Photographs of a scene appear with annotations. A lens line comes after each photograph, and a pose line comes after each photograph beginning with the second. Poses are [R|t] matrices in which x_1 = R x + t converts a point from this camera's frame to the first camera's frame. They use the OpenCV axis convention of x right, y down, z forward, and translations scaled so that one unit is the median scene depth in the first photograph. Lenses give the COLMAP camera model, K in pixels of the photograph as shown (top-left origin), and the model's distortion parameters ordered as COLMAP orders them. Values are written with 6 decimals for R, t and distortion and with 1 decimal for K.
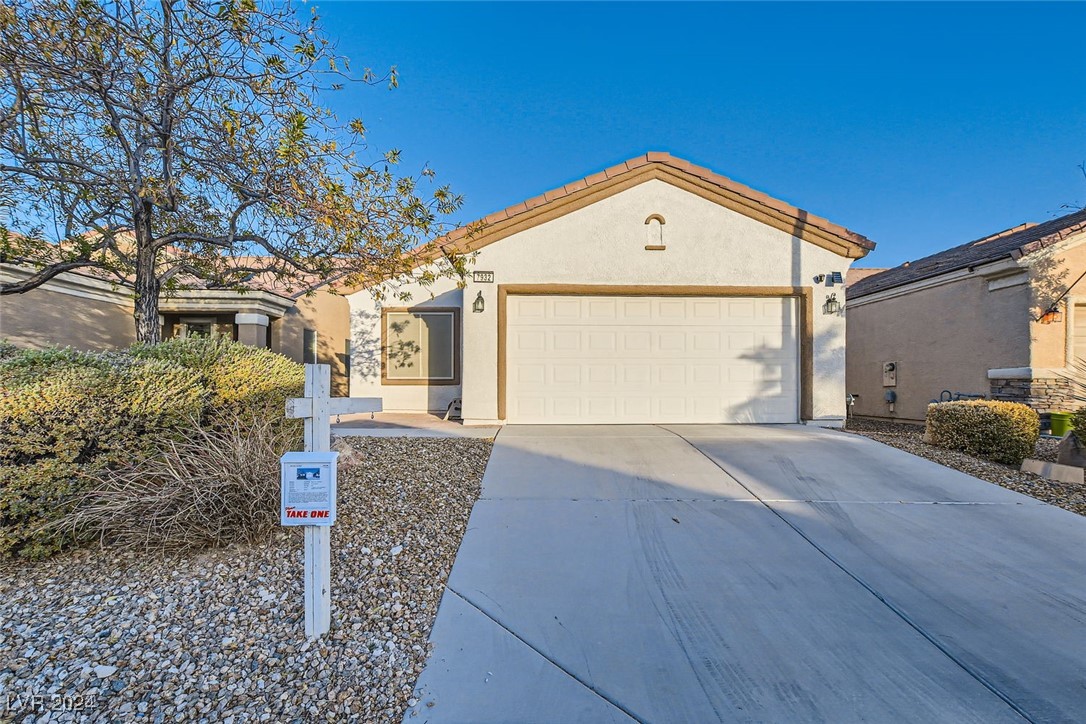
lens RADIAL K [[466.1, 0, 544.9], [0, 466.1, 371.2], [0, 0, 1]] dist [-0.000156, 0.000717]
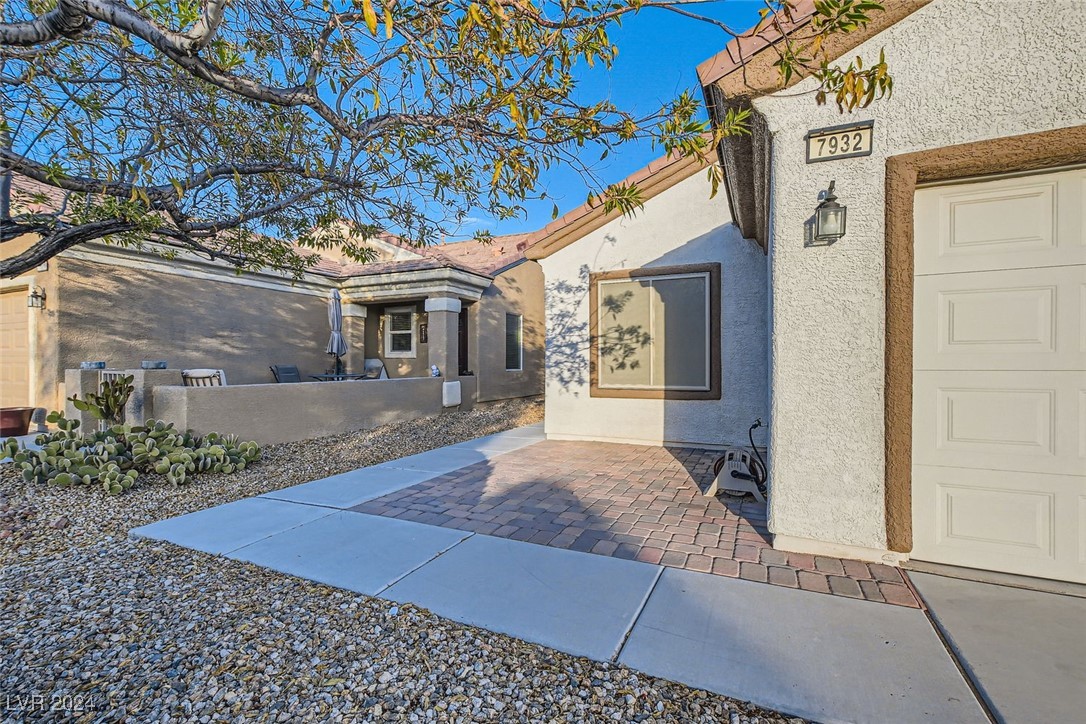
lens RADIAL K [[466.1, 0, 544.9], [0, 466.1, 371.2], [0, 0, 1]] dist [-0.000156, 0.000717]
pose [[0.892343, 0.006708, -0.451308, -0.122788], [0.015134, 0.998883, 0.044770, -0.035725], [0.451104, -0.046780, 0.891244, 0.418304]]
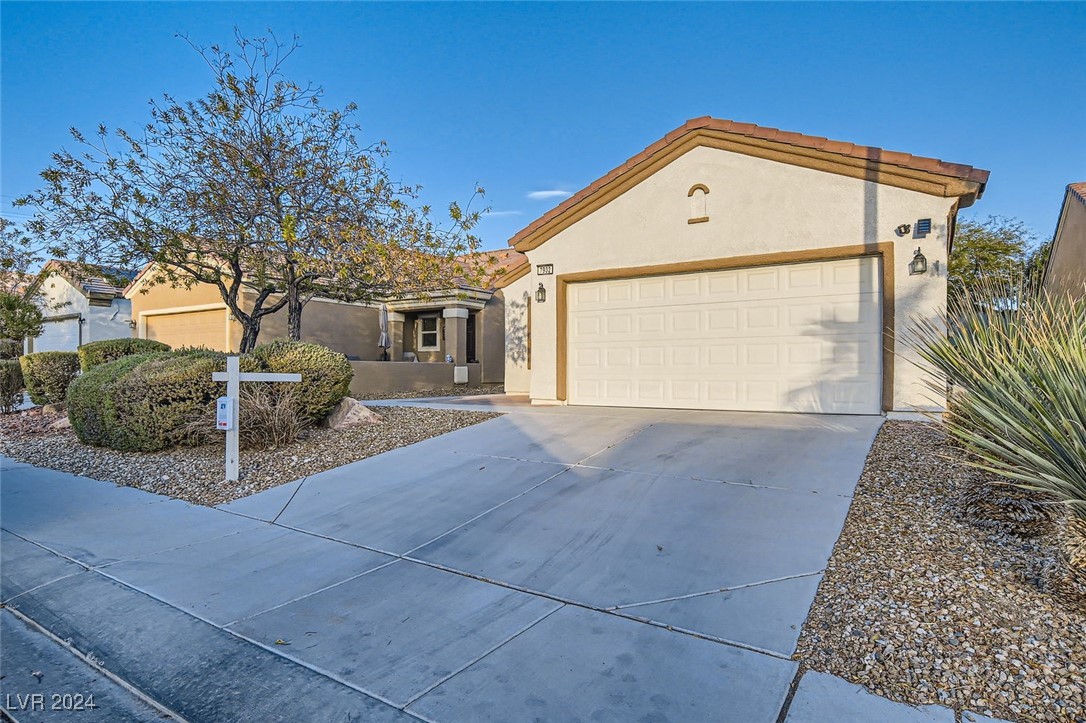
lens RADIAL K [[576.2, 0, 565.1], [0, 576.2, 356.7], [0, 0, 1]] dist [-0.002447, -0.000135]
pose [[0.842633, -0.014690, -0.538288, 0.451240], [0.018360, 0.999830, 0.001456, 0.001111], [0.538175, -0.011110, 0.842760, -0.084936]]
